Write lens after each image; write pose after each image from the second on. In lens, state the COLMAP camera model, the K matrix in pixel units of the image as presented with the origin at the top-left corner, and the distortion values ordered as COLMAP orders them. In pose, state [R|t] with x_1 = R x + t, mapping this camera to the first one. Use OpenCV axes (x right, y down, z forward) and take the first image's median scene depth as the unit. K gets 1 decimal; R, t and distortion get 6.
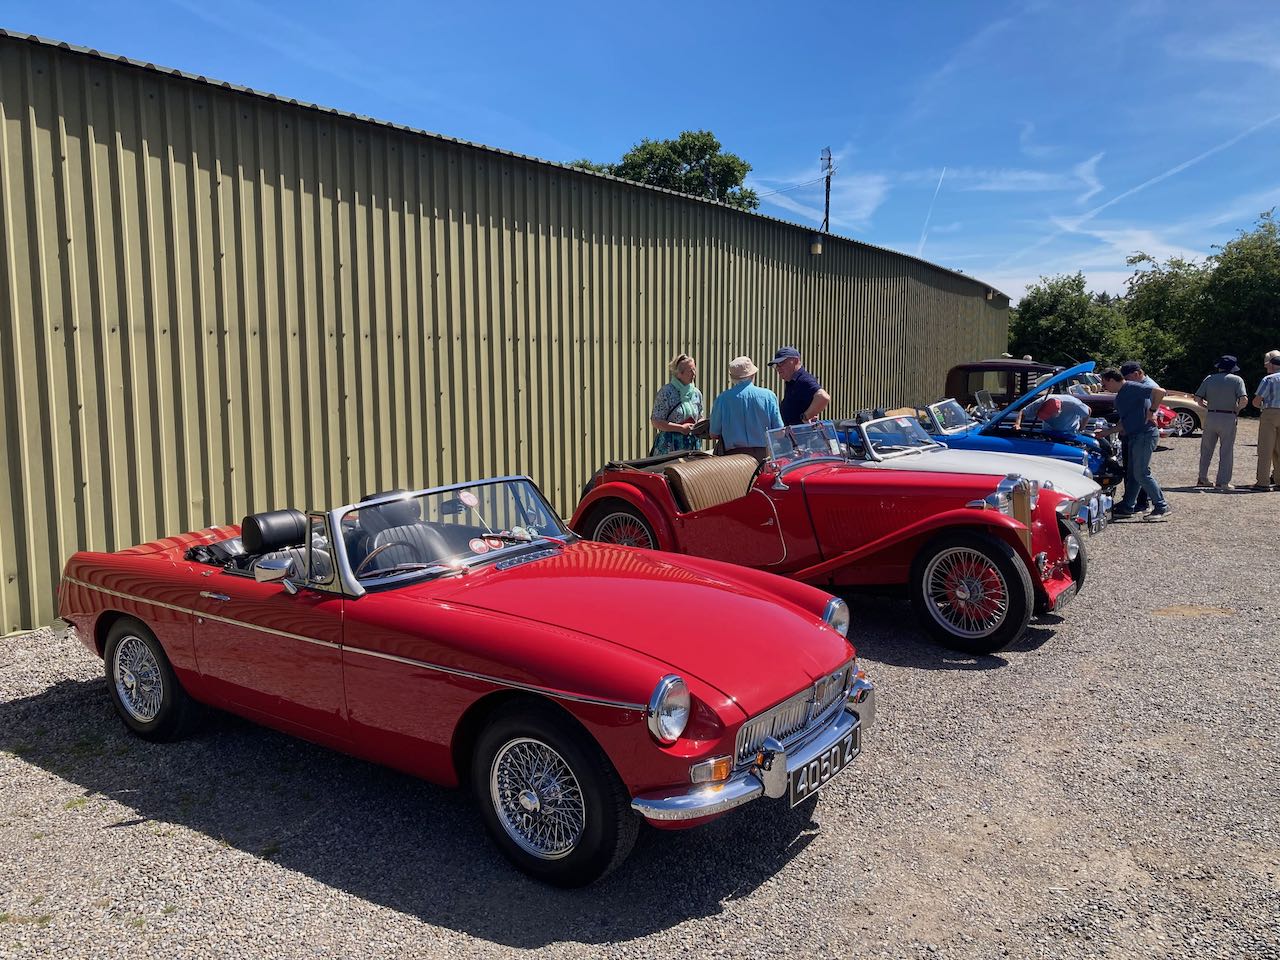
lens RADIAL K [[1033.9, 0, 640.0], [0, 1033.9, 480.0], [0, 0, 1]] dist [-0.037077, 0.084385]
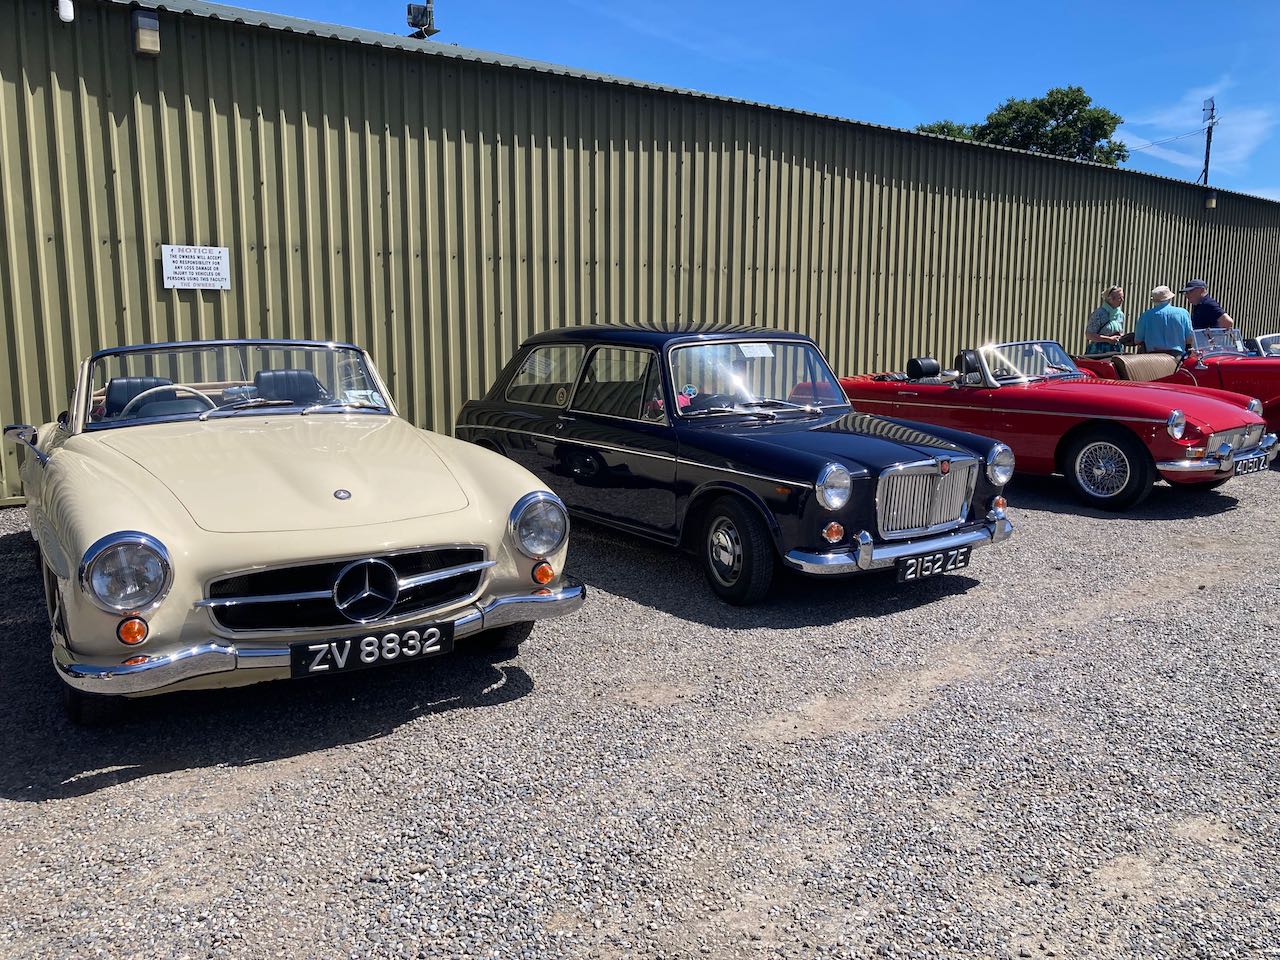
lens RADIAL K [[1042.5, 0, 640.0], [0, 1042.5, 480.0], [0, 0, 1]] dist [-0.043071, 0.061775]
pose [[0.955463, 0.039921, -0.292397, -0.144196], [-0.029806, 0.998796, 0.038969, 0.100333], [0.293601, -0.028519, 0.955503, -0.503910]]
